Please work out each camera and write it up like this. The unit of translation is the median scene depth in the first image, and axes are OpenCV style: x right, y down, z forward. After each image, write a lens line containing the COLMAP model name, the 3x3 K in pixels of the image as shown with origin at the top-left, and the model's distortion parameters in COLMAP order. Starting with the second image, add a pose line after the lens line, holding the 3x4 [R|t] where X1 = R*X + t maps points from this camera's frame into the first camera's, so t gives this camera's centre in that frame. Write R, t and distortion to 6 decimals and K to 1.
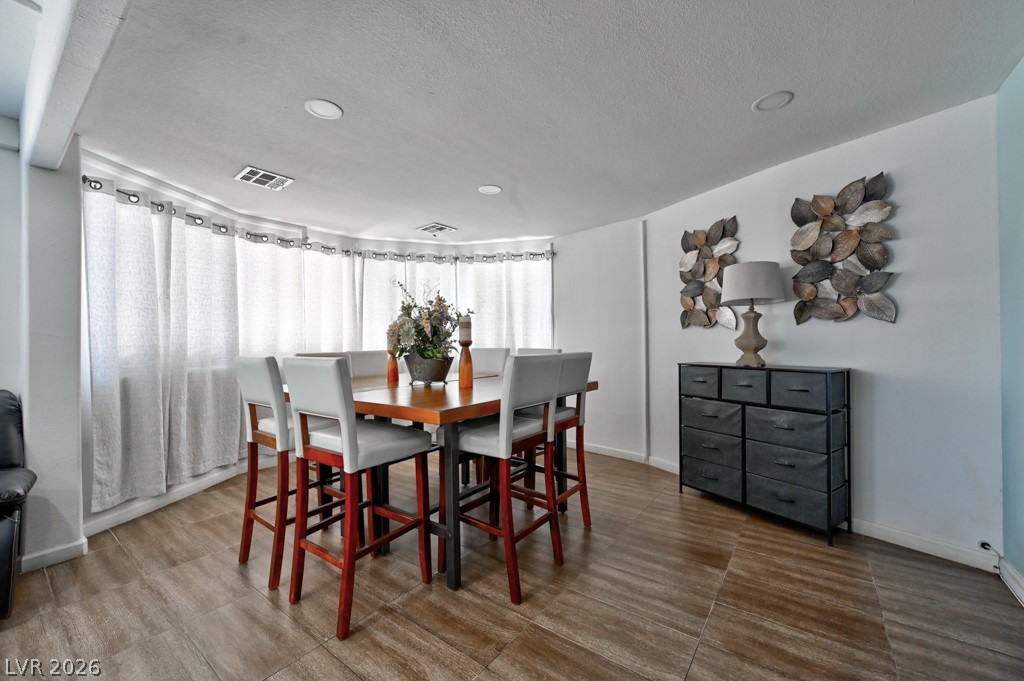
lens RADIAL K [[402.9, 0, 511.4], [0, 402.9, 337.9], [0, 0, 1]] dist [0.000725, -0.001587]
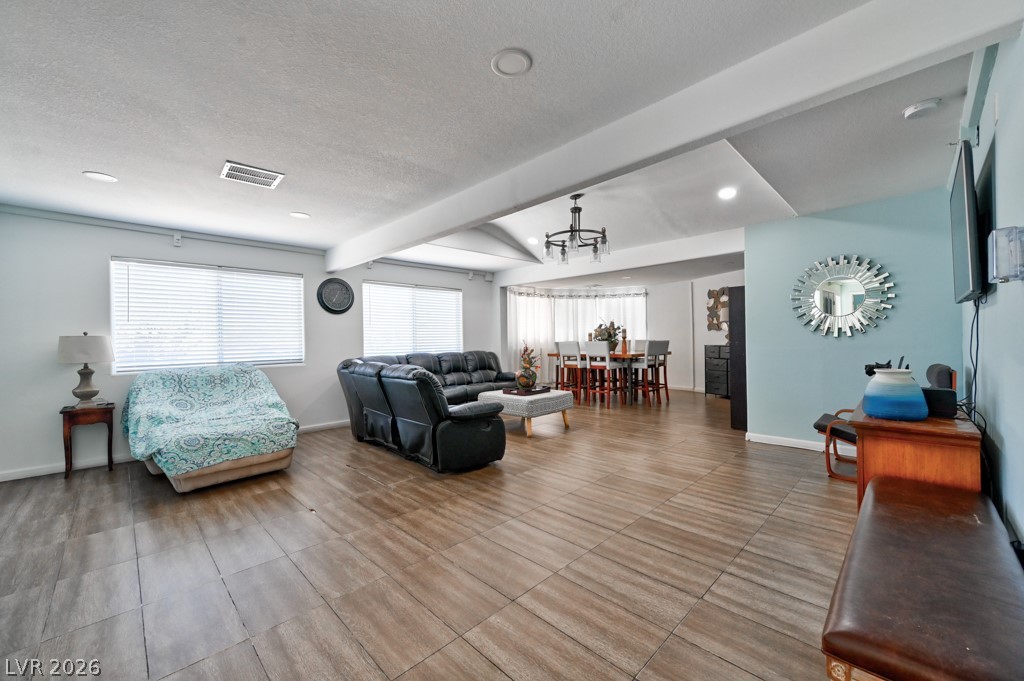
lens RADIAL K [[402.9, 0, 516.4], [0, 402.9, 343.3], [0, 0, 1]] dist [0.000725, -0.001587]
pose [[0.990512, -0.004560, -0.137354, -0.385335], [0.007529, 0.999749, 0.021104, -0.010261], [0.137223, -0.021938, 0.990297, -1.583767]]
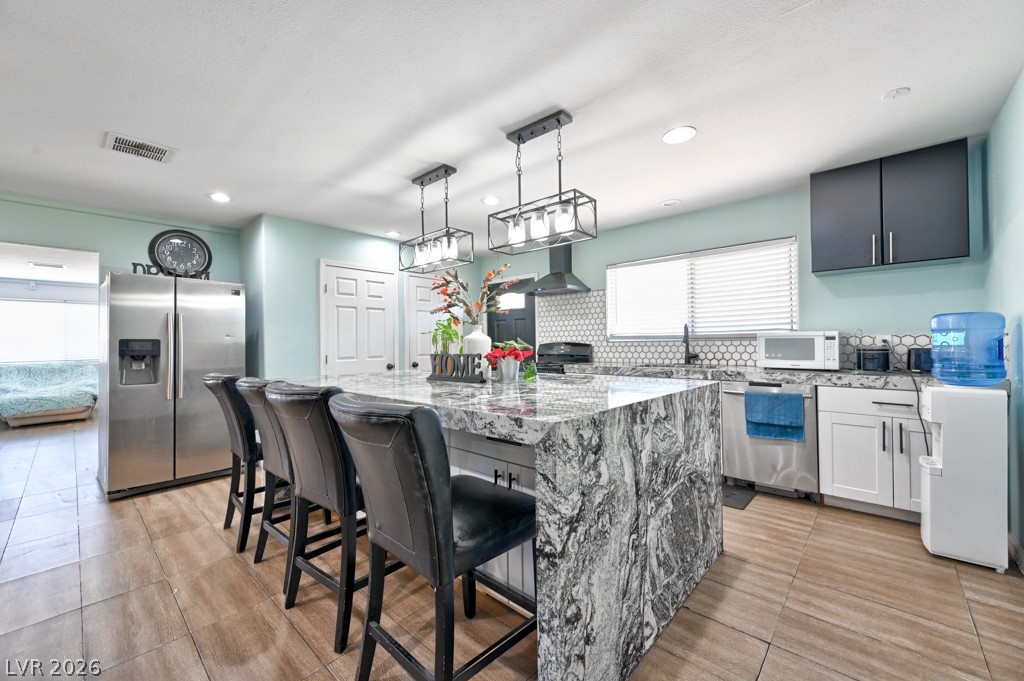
lens RADIAL K [[402.9, 0, 515.0], [0, 402.9, 339.5], [0, 0, 1]] dist [0.000725, -0.001587]
pose [[0.996586, -0.008787, -0.082094, 1.154588], [0.009304, 0.999939, 0.005919, -0.029027], [0.082037, -0.006662, 0.996607, -2.401570]]
